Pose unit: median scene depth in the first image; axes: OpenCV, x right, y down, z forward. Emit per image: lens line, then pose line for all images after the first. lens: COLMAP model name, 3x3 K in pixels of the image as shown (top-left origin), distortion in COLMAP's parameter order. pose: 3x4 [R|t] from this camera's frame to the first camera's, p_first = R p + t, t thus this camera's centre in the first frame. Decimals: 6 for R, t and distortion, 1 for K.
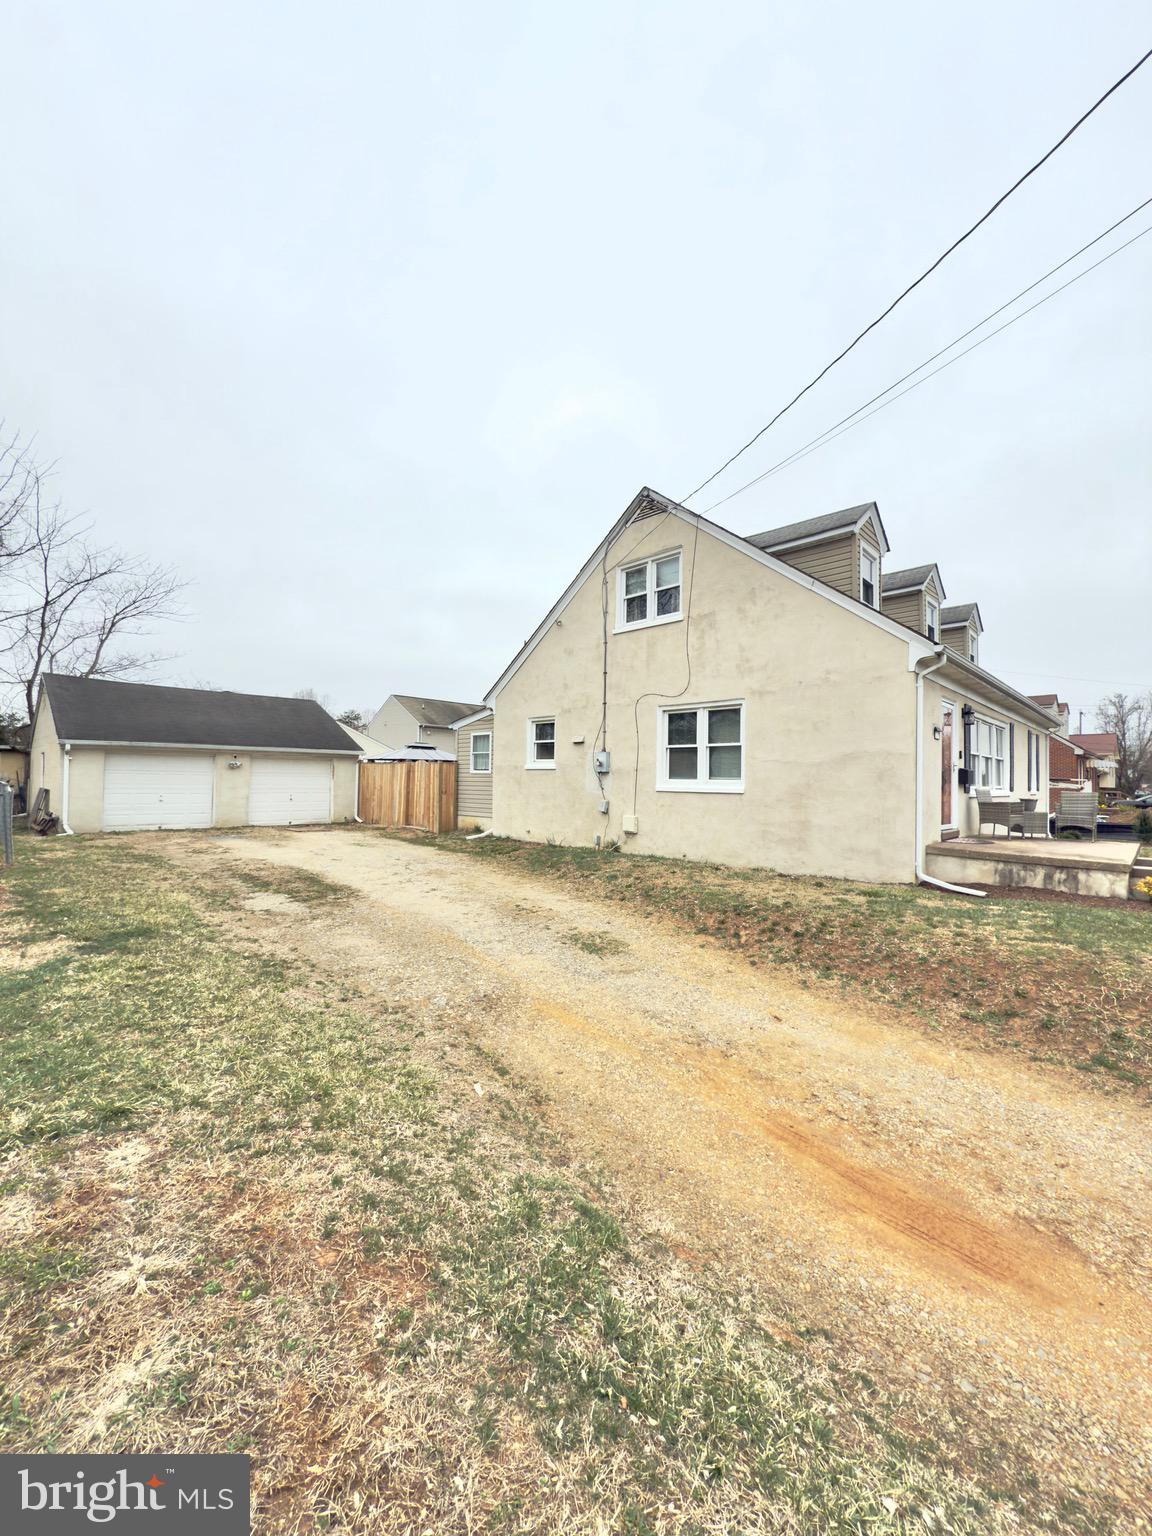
lens RADIAL K [[617.6, 0, 562.4], [0, 617.6, 762.0], [0, 0, 1]] dist [-0.006372, 0.000679]
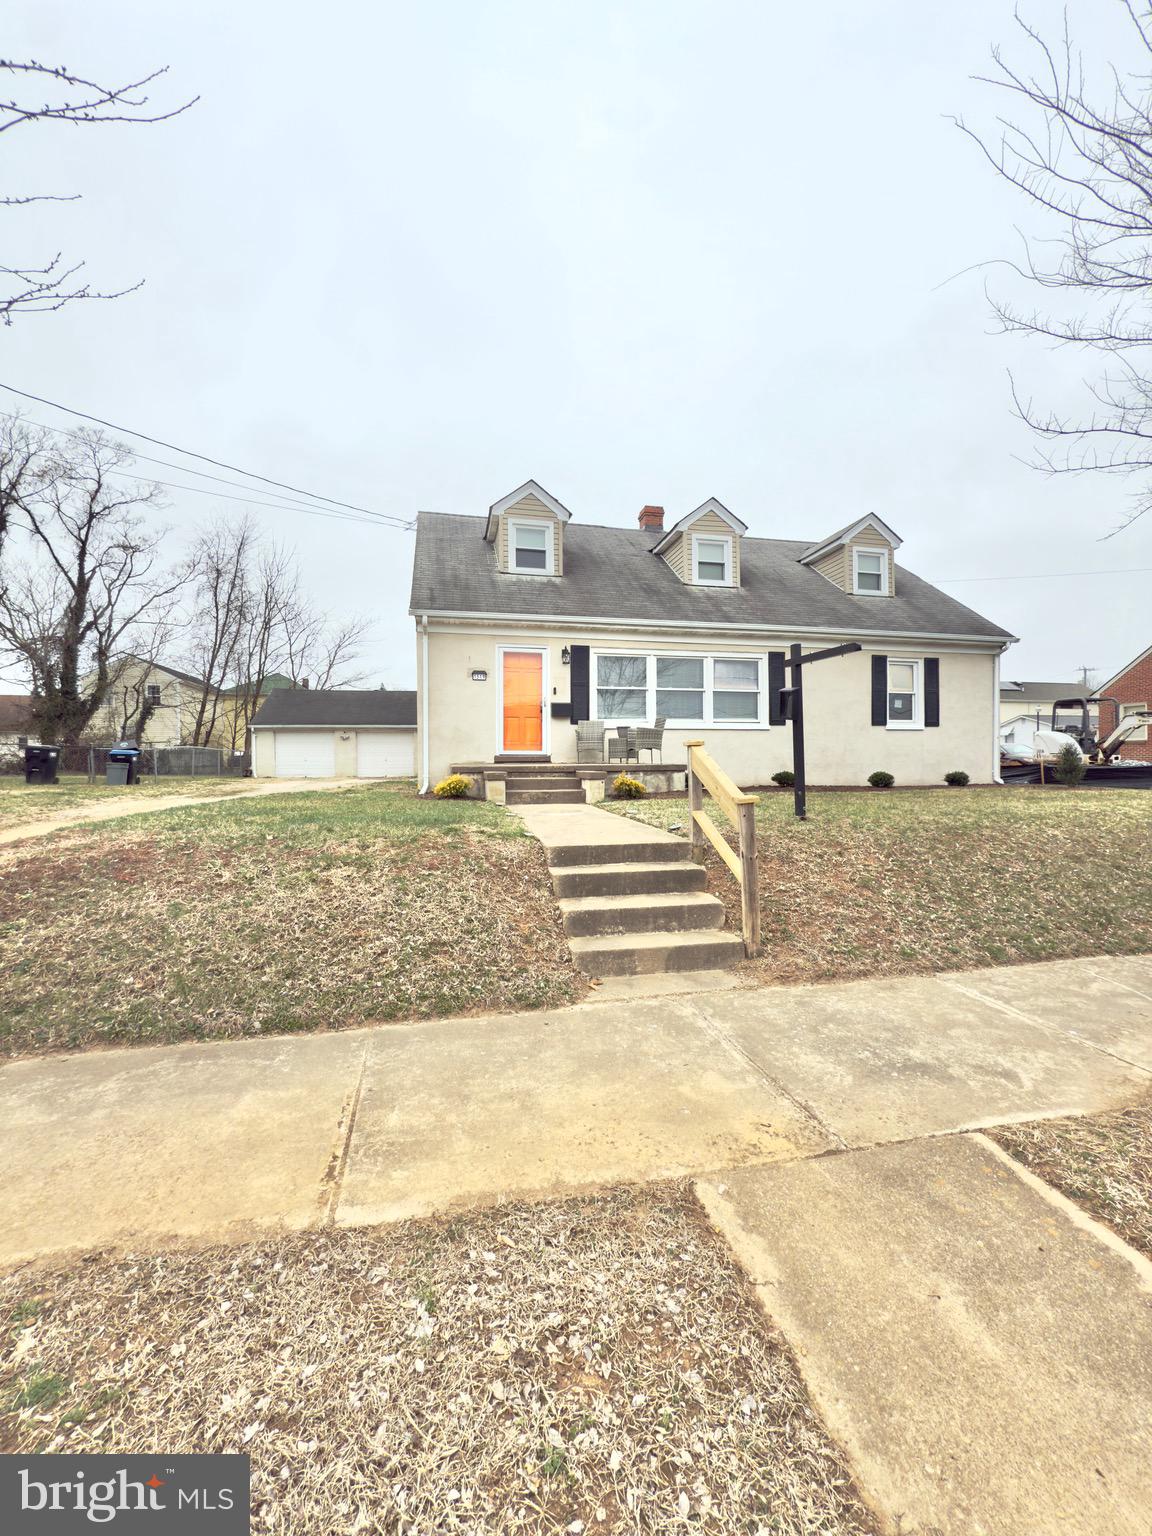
lens RADIAL K [[617.6, 0, 586.9], [0, 617.6, 774.6], [0, 0, 1]] dist [-0.006372, 0.000679]
pose [[0.834292, -0.010486, -0.551223, 0.915678], [0.035211, 0.998791, 0.034293, 0.073406], [0.550197, -0.048020, 0.833653, 0.041766]]
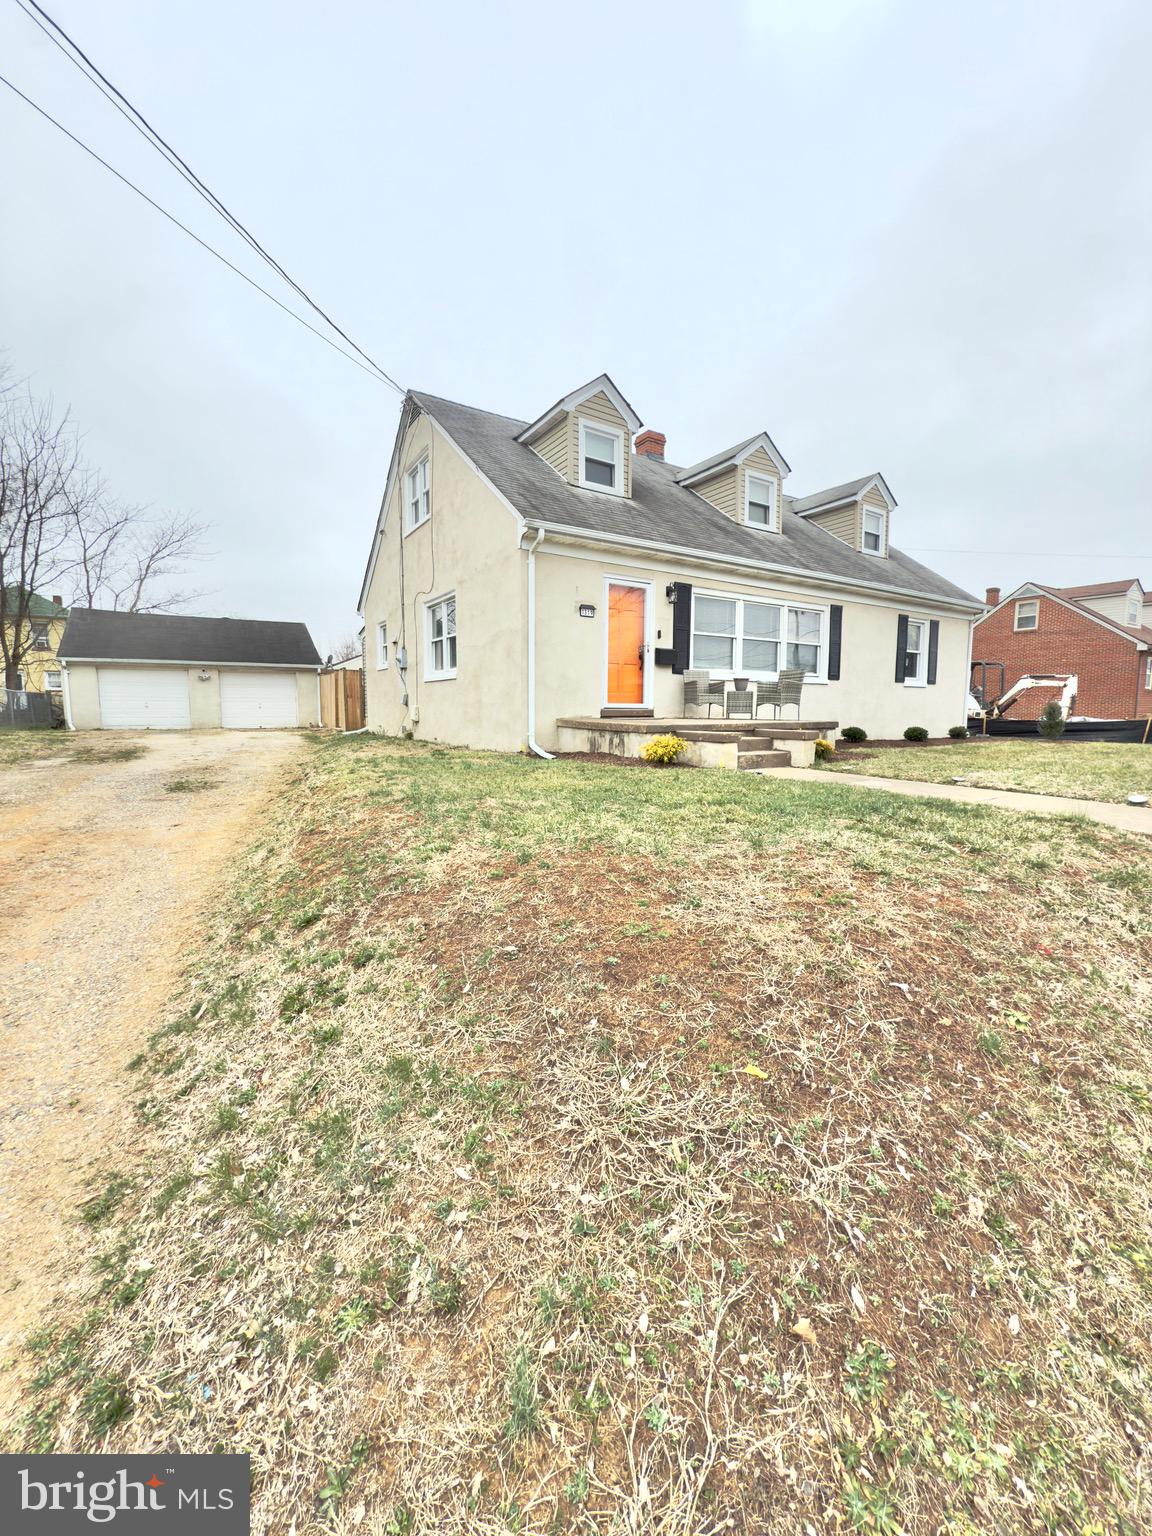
lens RADIAL K [[617.6, 0, 581.8], [0, 617.6, 769.9], [0, 0, 1]] dist [-0.006372, 0.000679]
pose [[0.972024, 0.010941, -0.234628, 0.523479], [0.018573, 0.992206, 0.123215, 0.055060], [0.234147, -0.124126, 0.964245, -0.015563]]
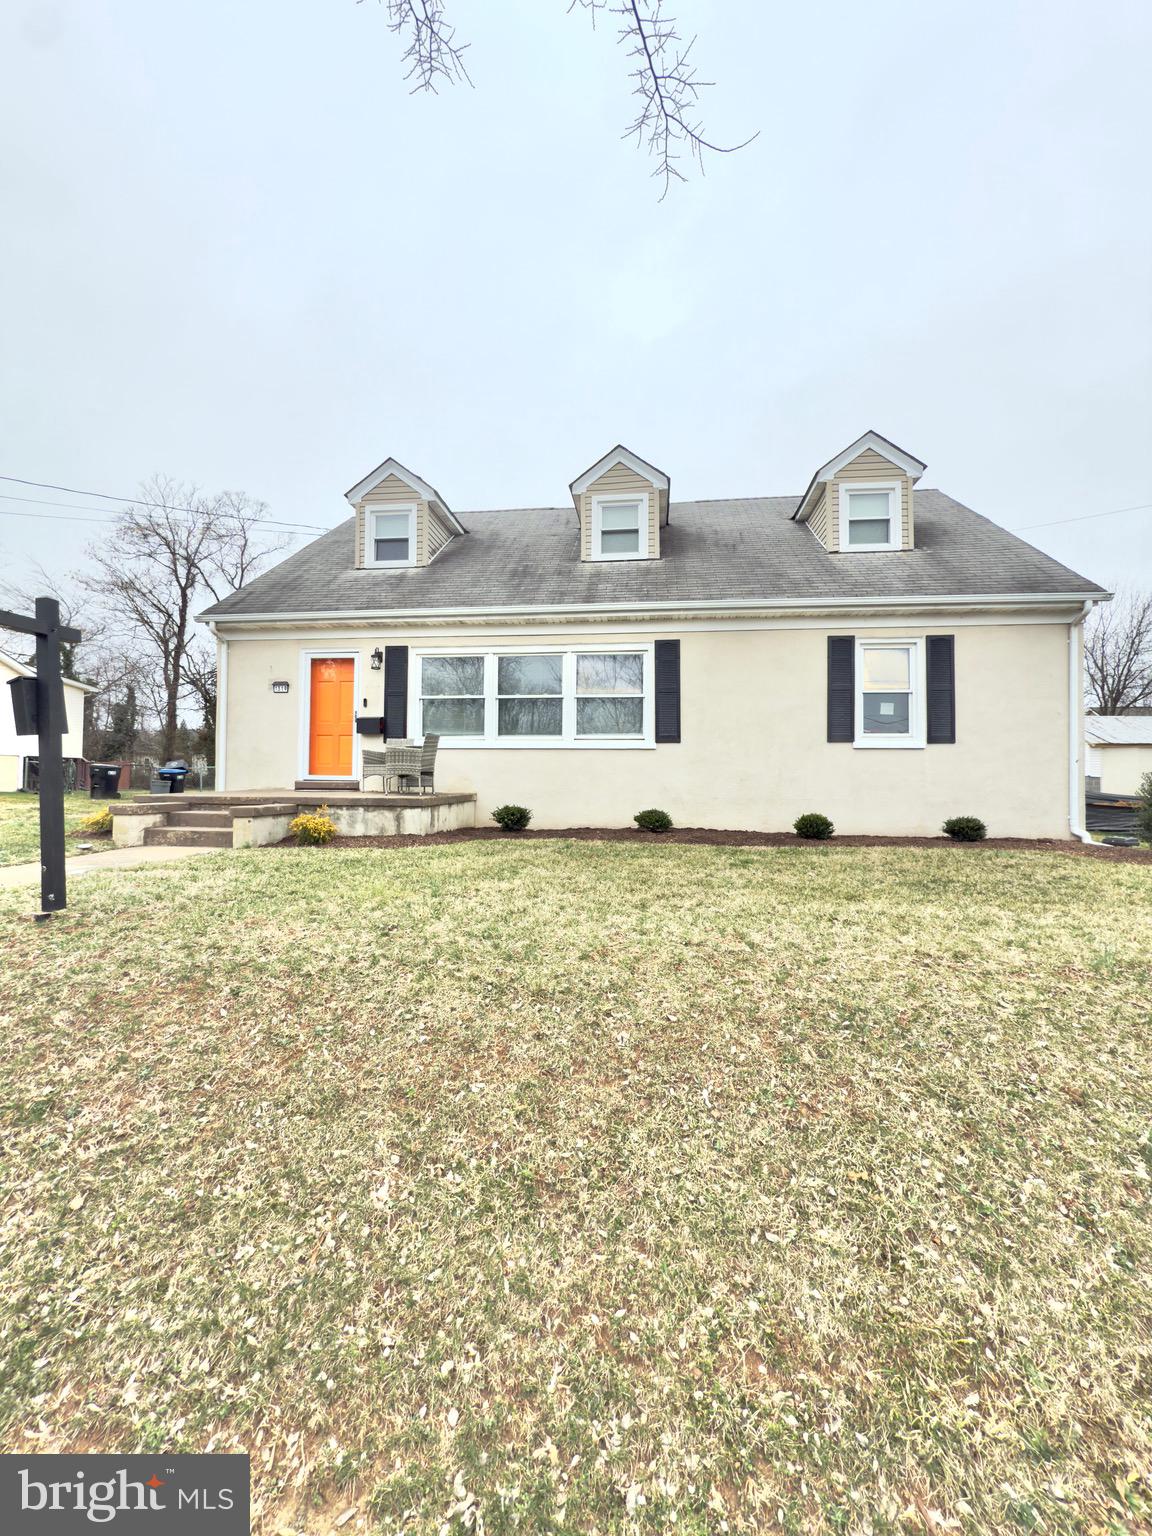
lens RADIAL K [[617.6, 0, 589.1], [0, 617.6, 771.0], [0, 0, 1]] dist [-0.006372, 0.000679]
pose [[0.604918, -0.028128, -0.795791, 1.099795], [0.023477, 0.999571, -0.017485, 0.080079], [0.795942, -0.008105, 0.605319, 0.481691]]
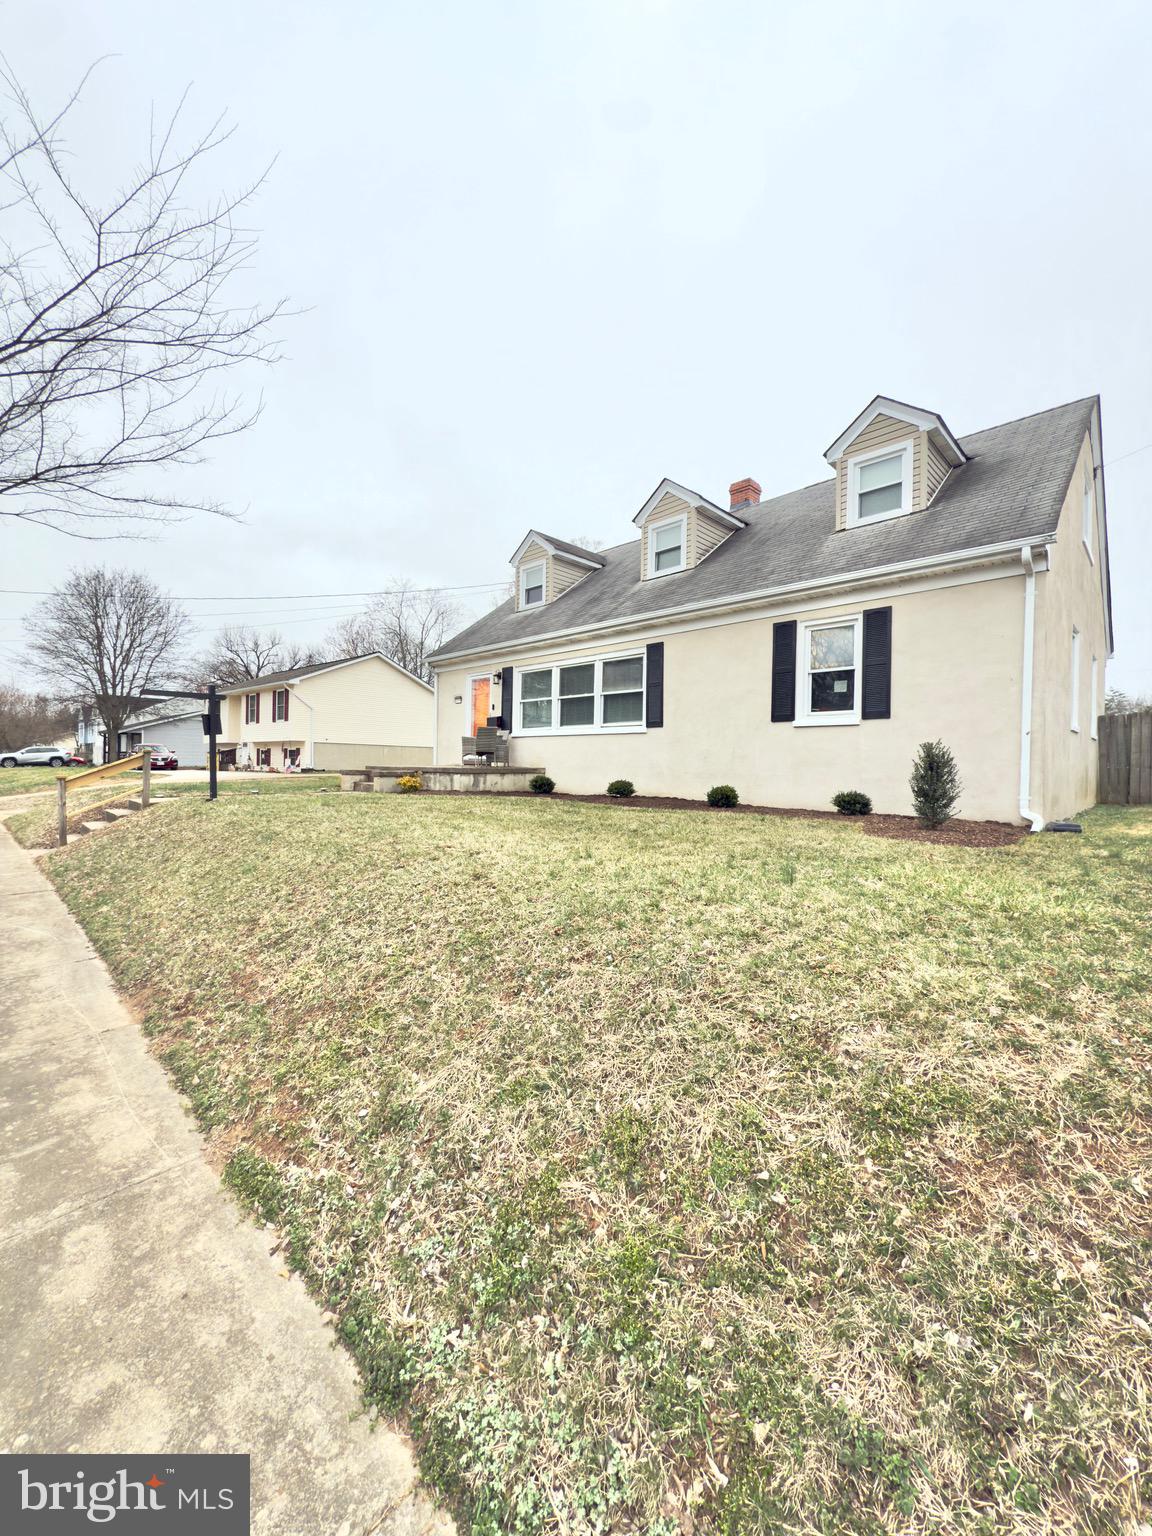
lens RADIAL K [[617.6, 0, 579.6], [0, 617.6, 771.6], [0, 0, 1]] dist [-0.006372, 0.000679]
pose [[-0.006774, -0.009952, -0.999928, 1.411362], [0.008919, 0.999910, -0.010012, 0.103703], [0.999937, -0.008986, -0.006684, 0.827769]]
